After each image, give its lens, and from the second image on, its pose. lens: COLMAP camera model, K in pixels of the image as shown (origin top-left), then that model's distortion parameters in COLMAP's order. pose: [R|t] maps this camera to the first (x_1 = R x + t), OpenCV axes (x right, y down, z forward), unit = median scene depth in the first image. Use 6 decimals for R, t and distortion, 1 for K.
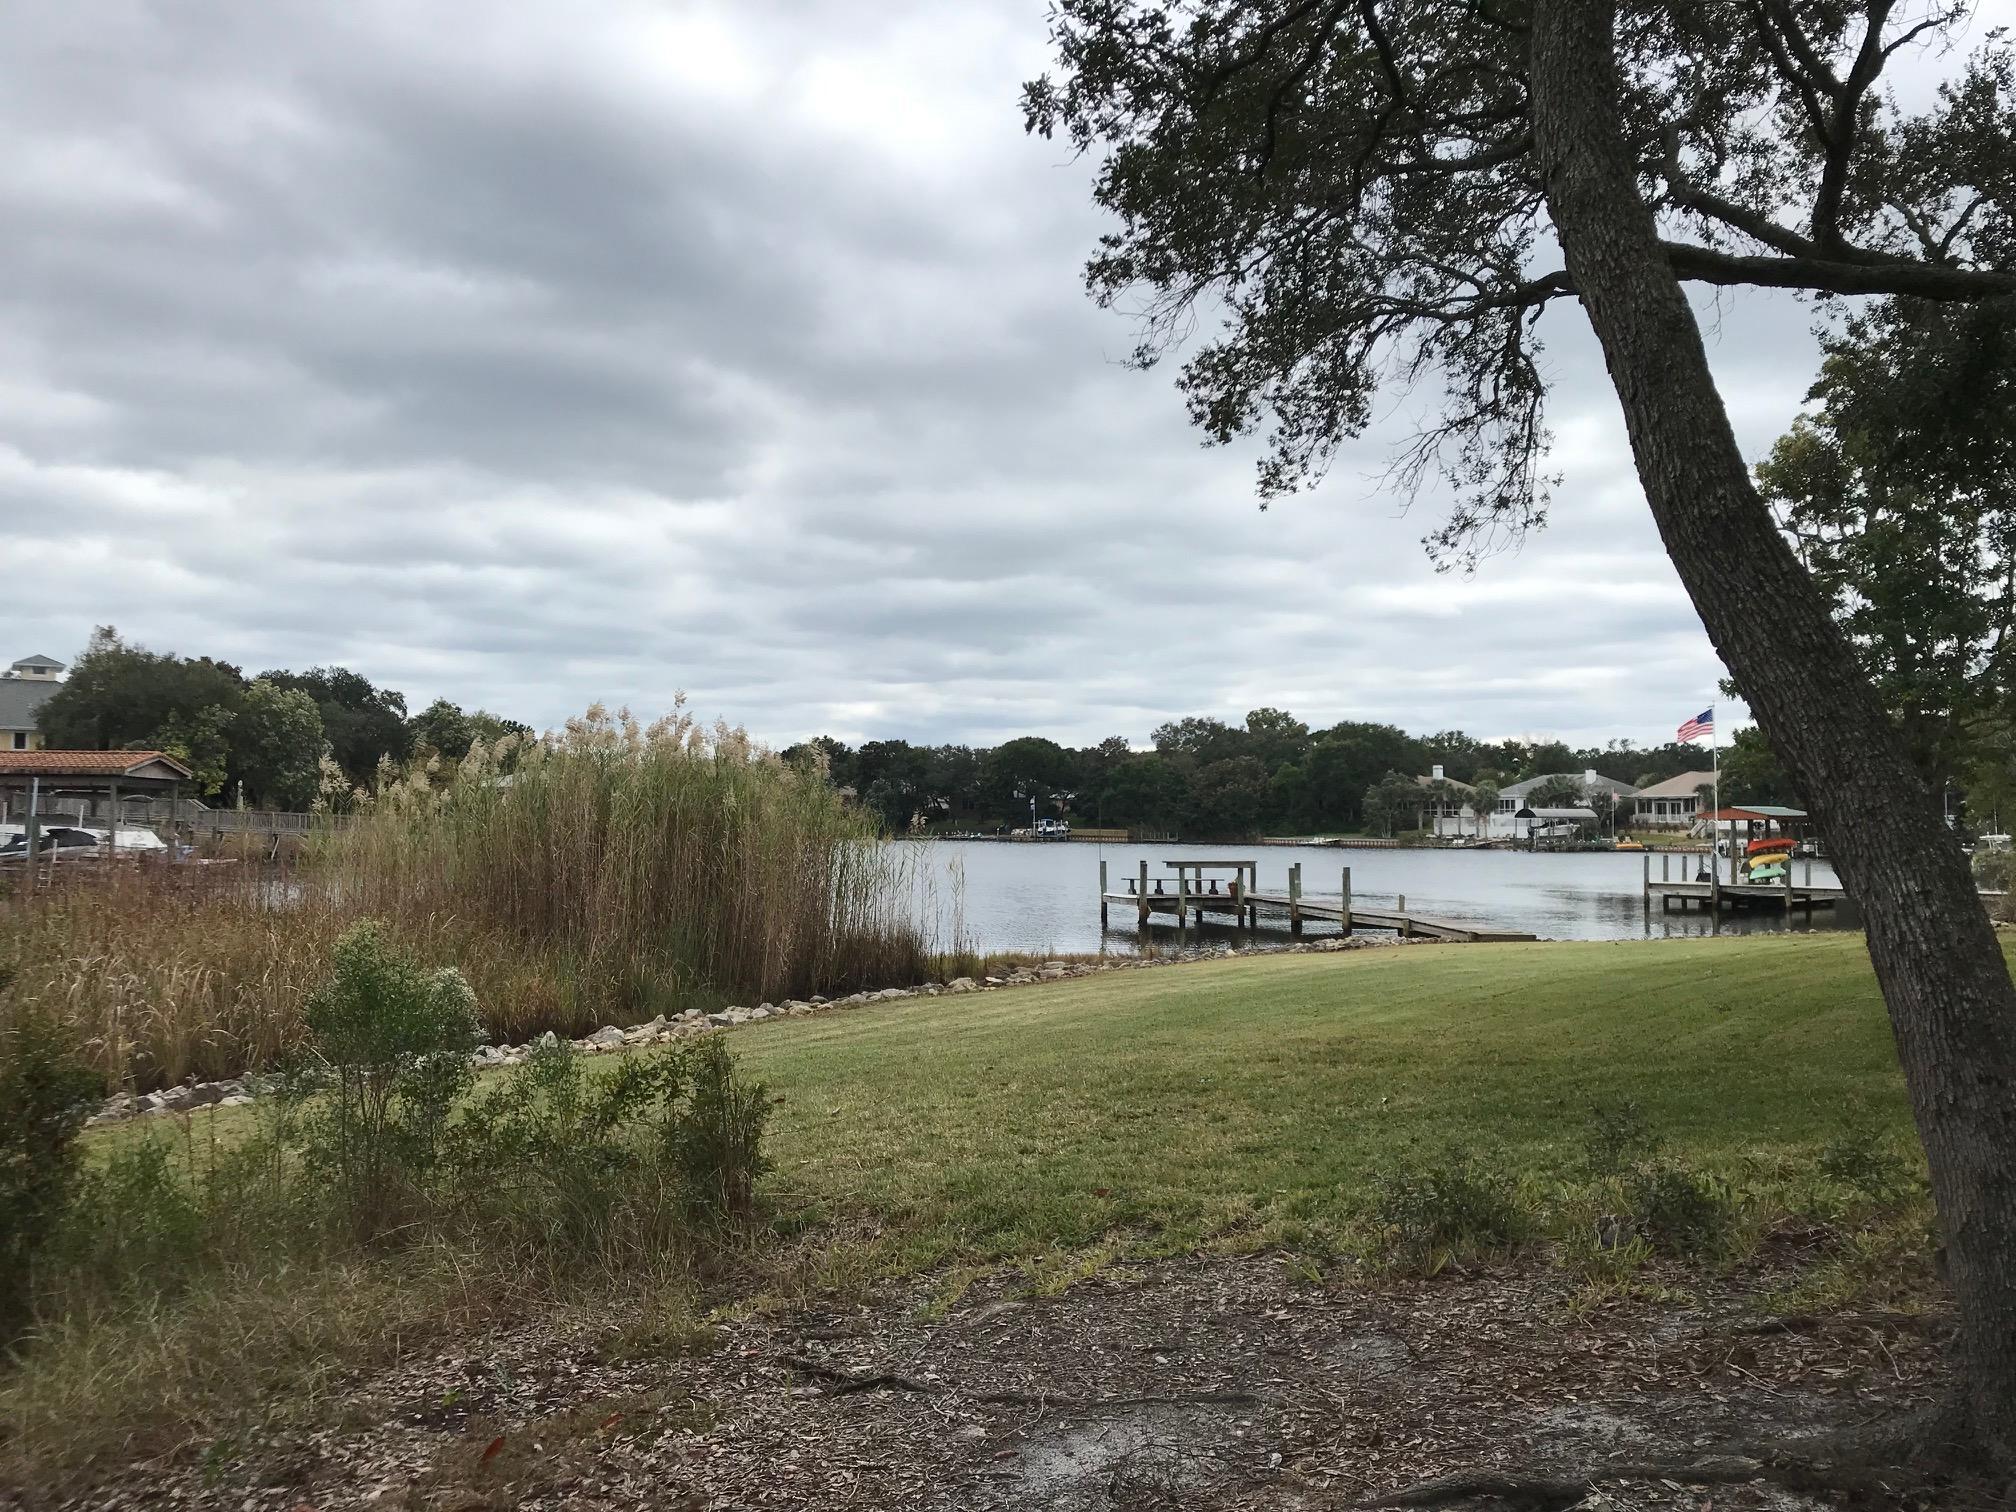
lens RADIAL K [[1651.7, 0, 1002.5], [0, 1651.7, 761.4], [0, 0, 1]] dist [0.050343, -0.039480]
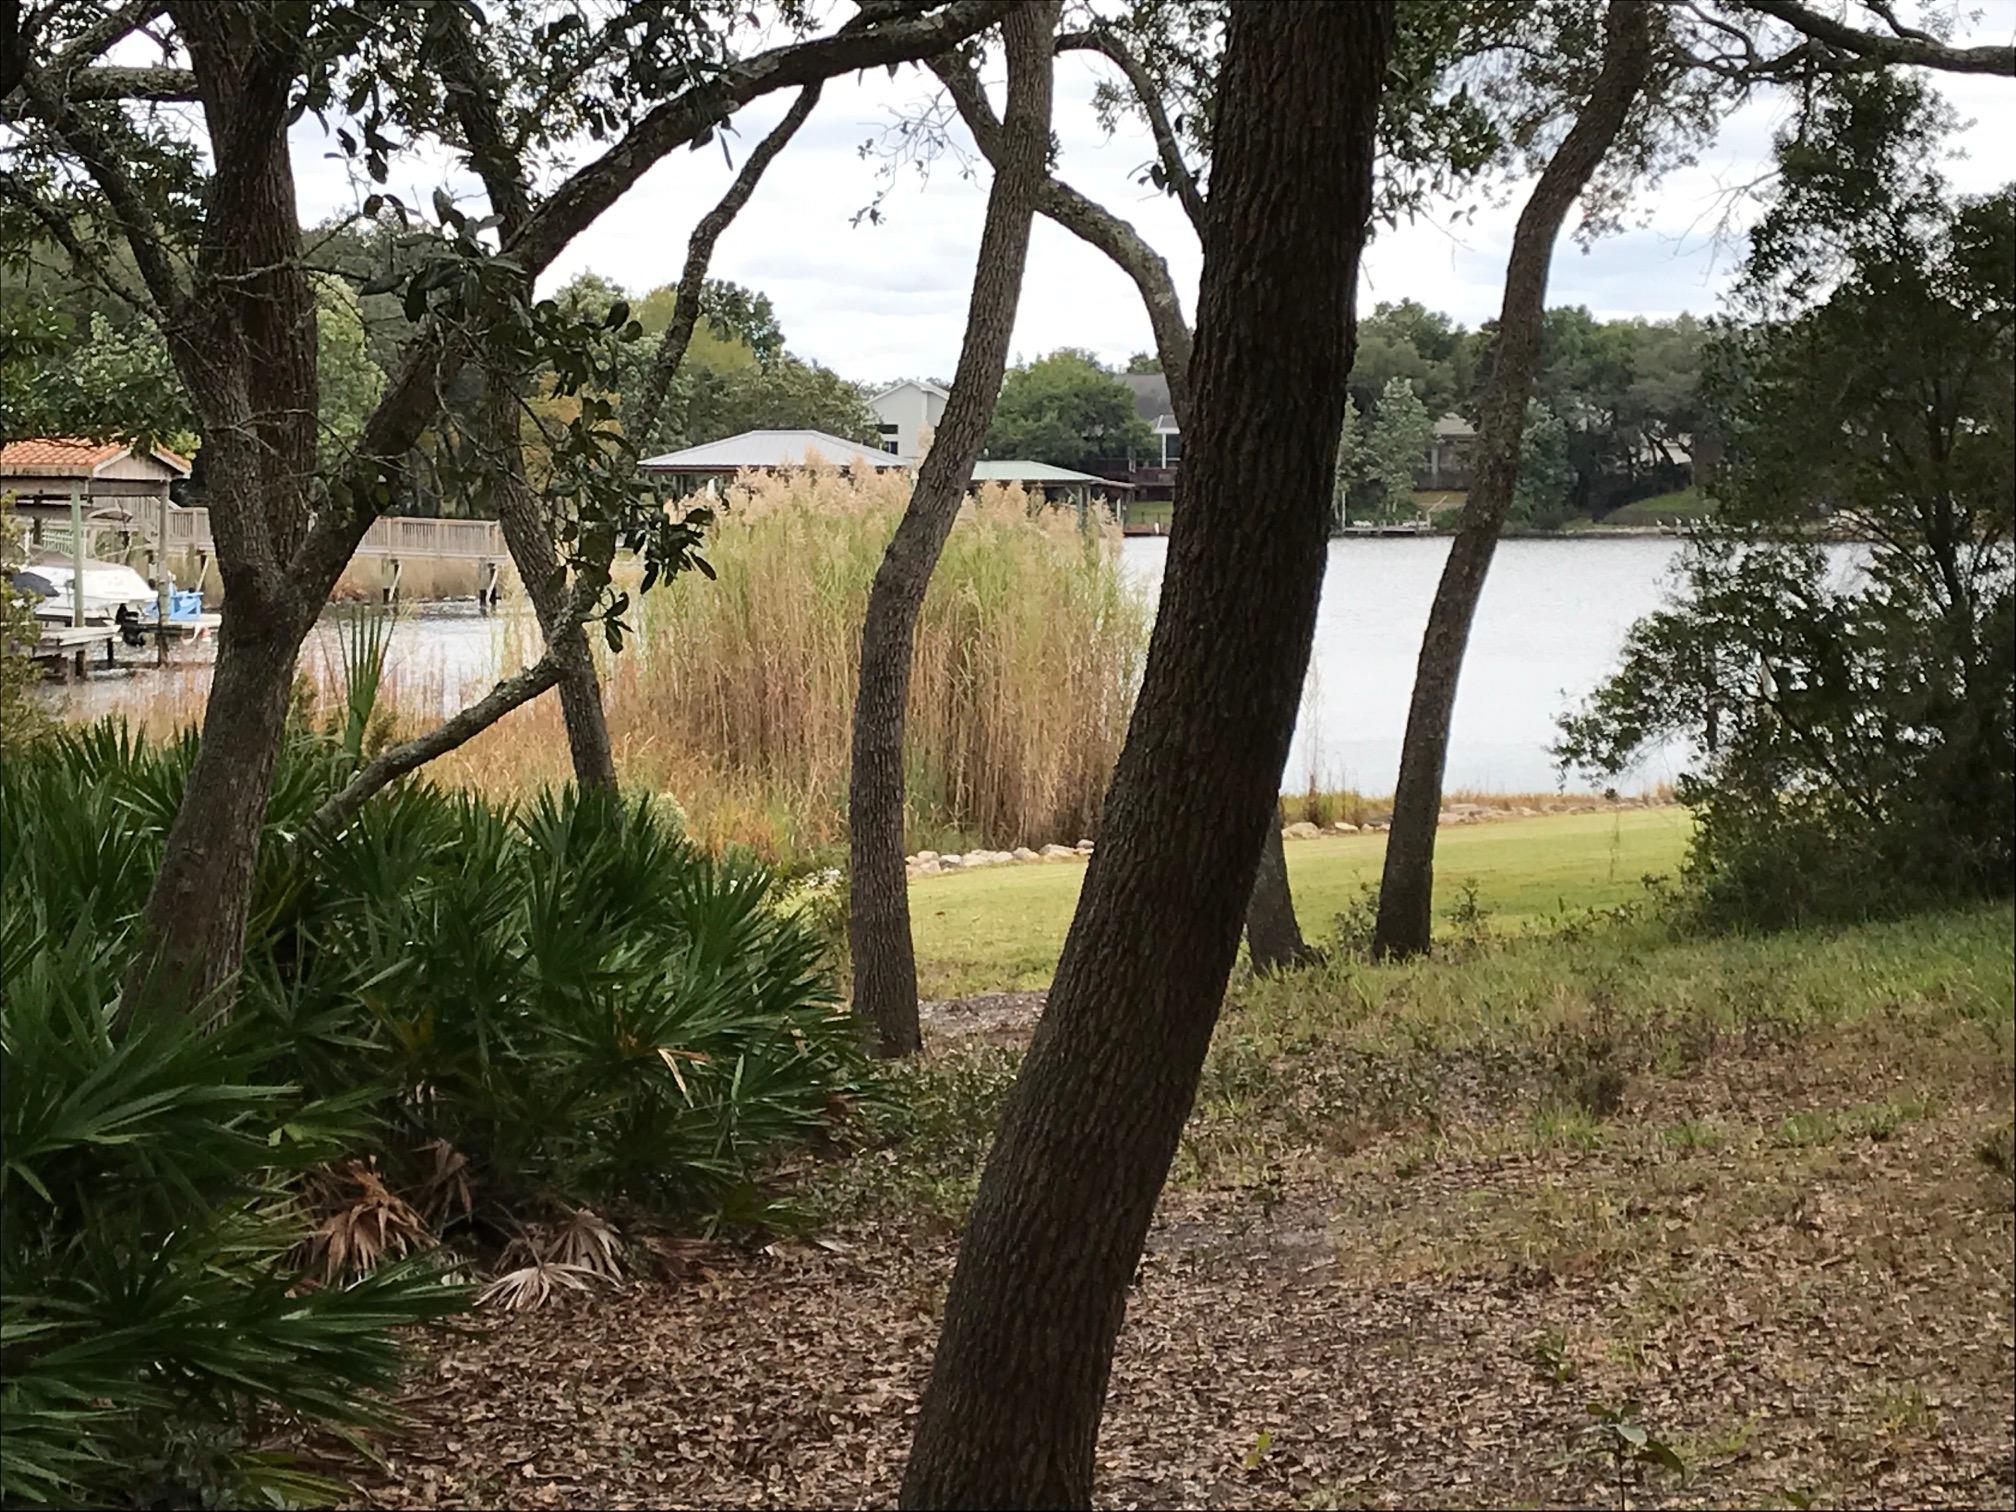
lens RADIAL K [[3994.5, 0, 1009.1], [0, 3994.5, 754.9], [0, 0, 1]] dist [0.183455, 0.000000]
pose [[0.976498, 0.008324, -0.215365, 0.100017], [0.014536, 0.994435, 0.104342, -0.037840], [0.215036, -0.105021, 0.970943, -0.328274]]
